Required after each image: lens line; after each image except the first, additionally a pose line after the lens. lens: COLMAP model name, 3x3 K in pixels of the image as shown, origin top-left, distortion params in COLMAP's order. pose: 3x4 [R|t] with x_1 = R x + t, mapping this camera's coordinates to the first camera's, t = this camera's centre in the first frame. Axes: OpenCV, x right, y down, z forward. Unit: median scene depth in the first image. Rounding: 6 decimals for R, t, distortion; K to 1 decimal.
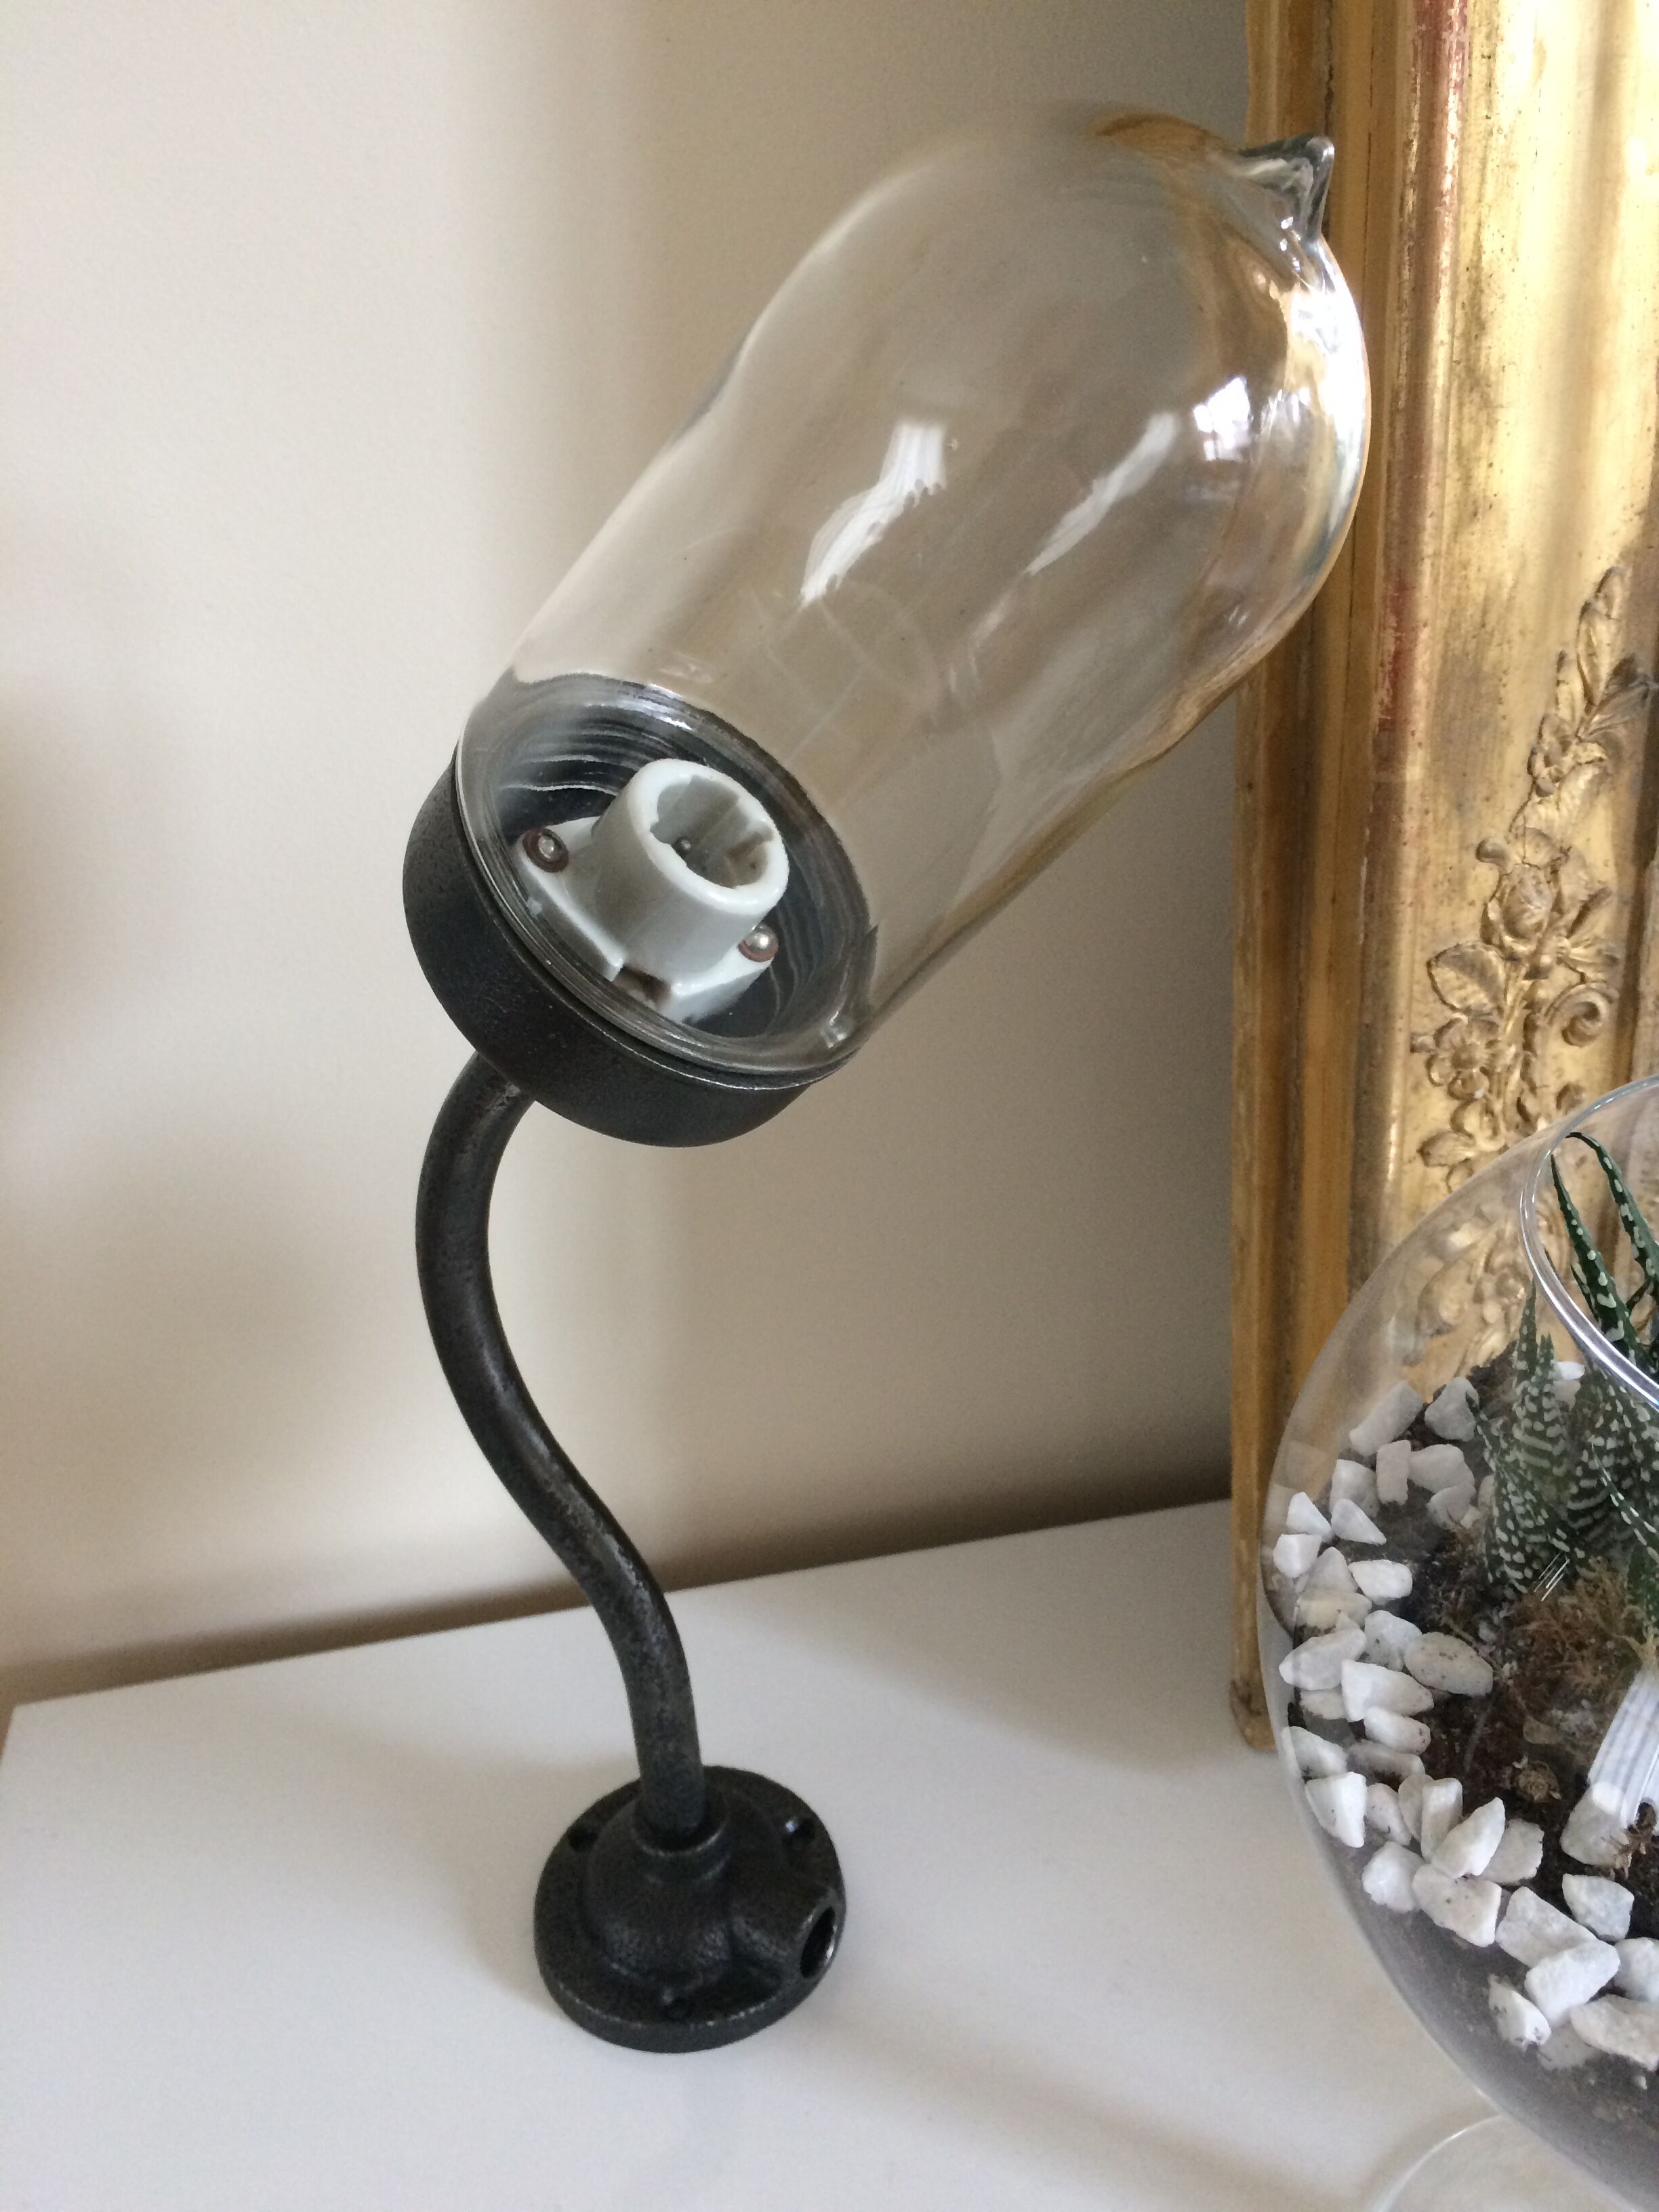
lens RADIAL K [[1851.8, 0, 829.5], [0, 1851.8, 1106.0], [0, 0, 1]] dist [0.077655, -0.116446]
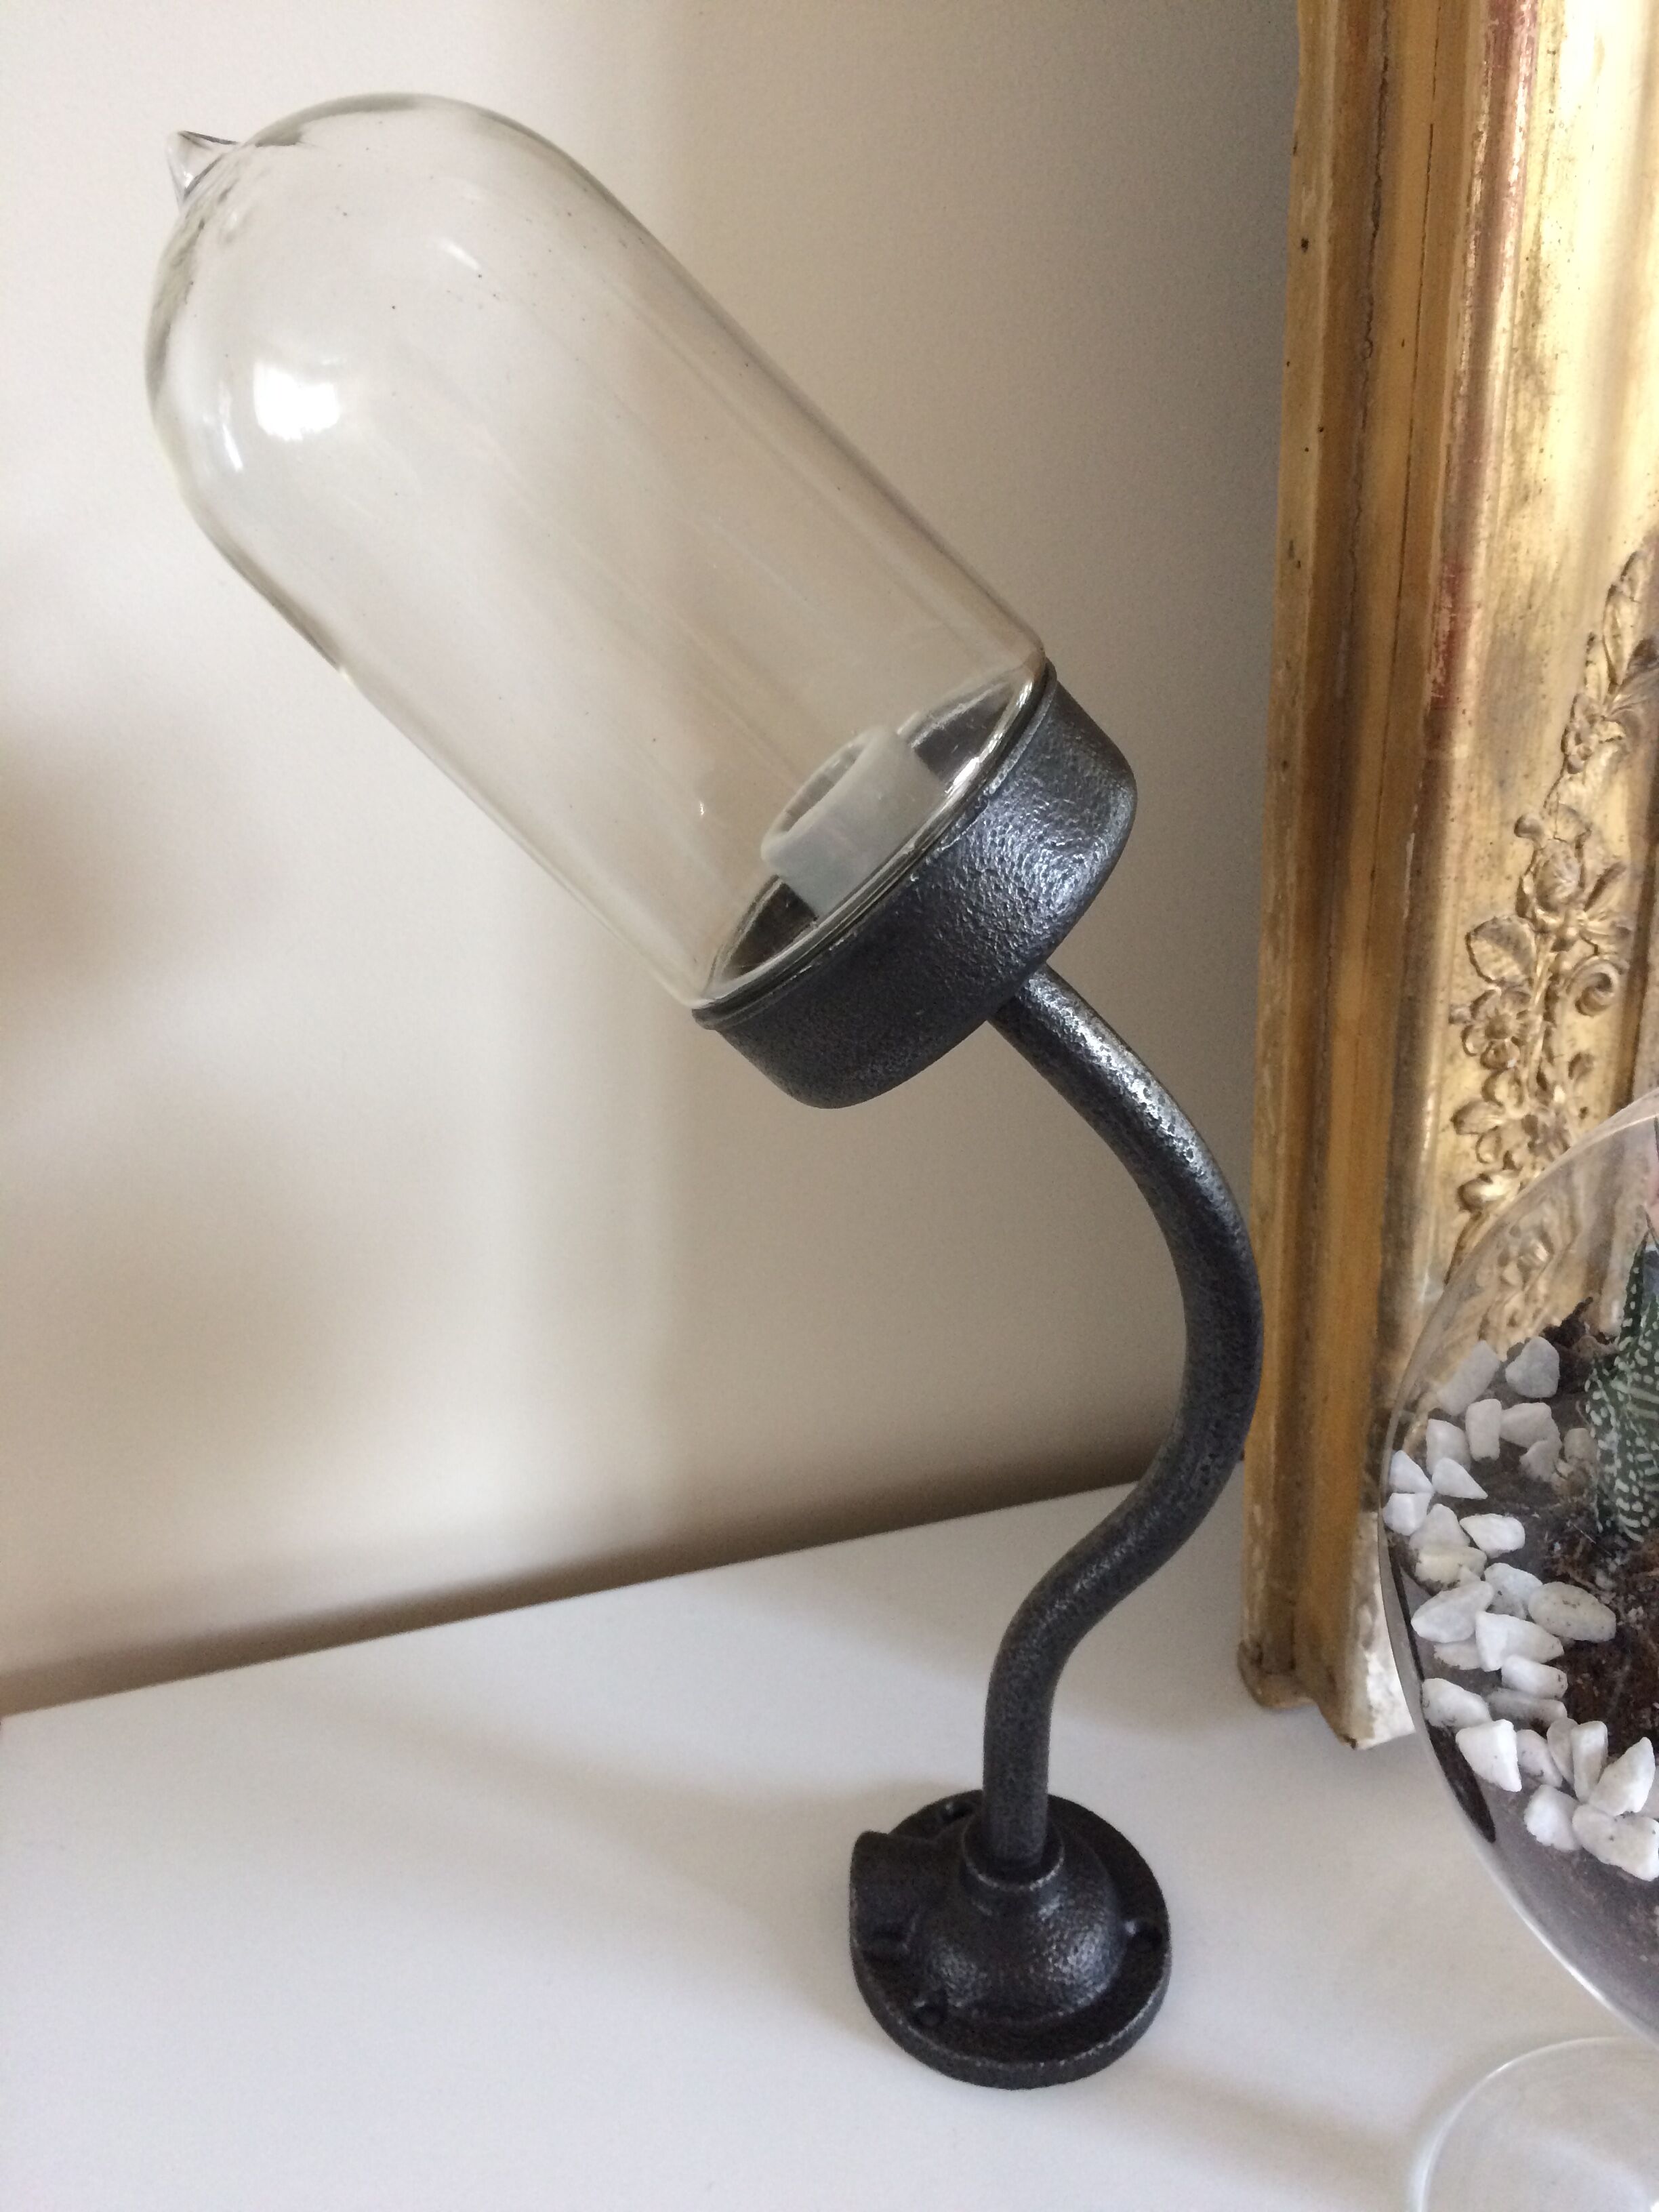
lens RADIAL K [[1851.8, 0, 829.5], [0, 1851.8, 1106.0], [0, 0, 1]] dist [0.077655, -0.116446]
pose [[0.996666, -0.016967, 0.079800, -0.120755], [0.016366, 0.999833, 0.008184, 0.002807], [-0.079926, -0.006851, 0.996777, 0.003003]]
